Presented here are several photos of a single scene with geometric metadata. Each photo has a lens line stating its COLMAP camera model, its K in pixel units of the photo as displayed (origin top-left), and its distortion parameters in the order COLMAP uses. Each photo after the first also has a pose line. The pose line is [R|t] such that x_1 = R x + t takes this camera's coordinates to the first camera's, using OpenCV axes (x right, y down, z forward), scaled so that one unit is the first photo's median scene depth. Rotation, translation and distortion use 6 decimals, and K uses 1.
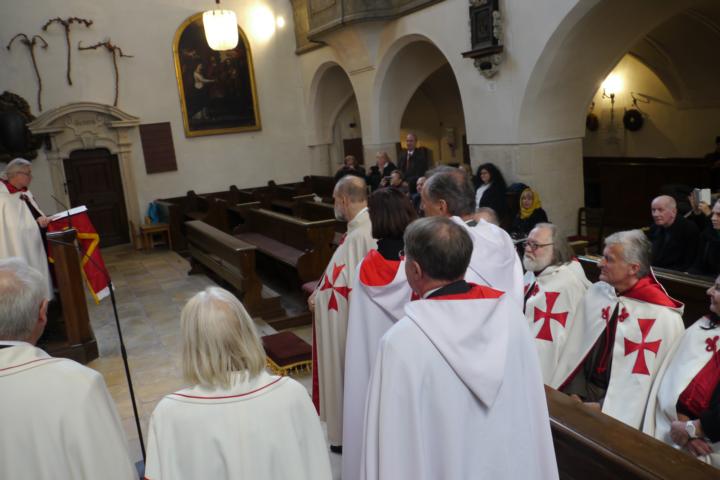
lens RADIAL K [[620.5, 0, 370.2], [0, 620.5, 239.2], [0, 0, 1]] dist [-0.005233, 0.007797]
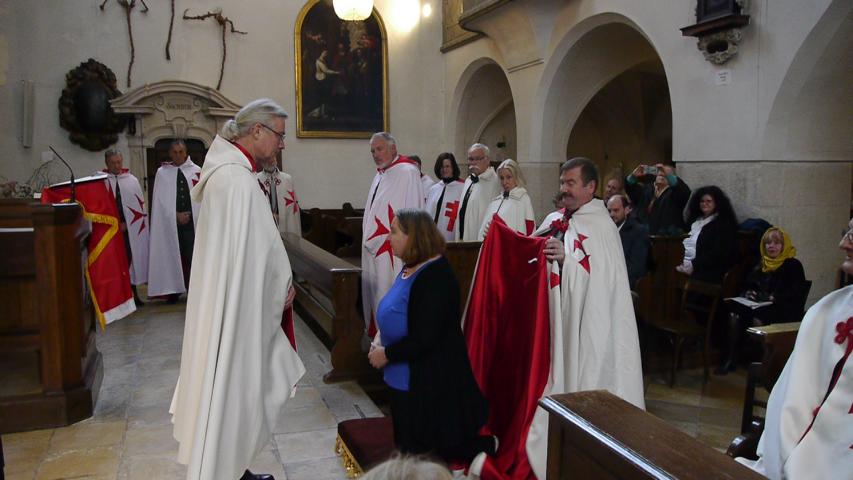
lens RADIAL K [[686.7, 0, 425.7], [0, 686.7, 213.8], [0, 0, 1]] dist [-0.000662, -0.001673]
pose [[0.988930, 0.096209, -0.112967, -0.020838], [-0.108362, 0.988349, -0.106887, 0.014967], [0.101367, 0.117945, 0.987833, 0.155806]]
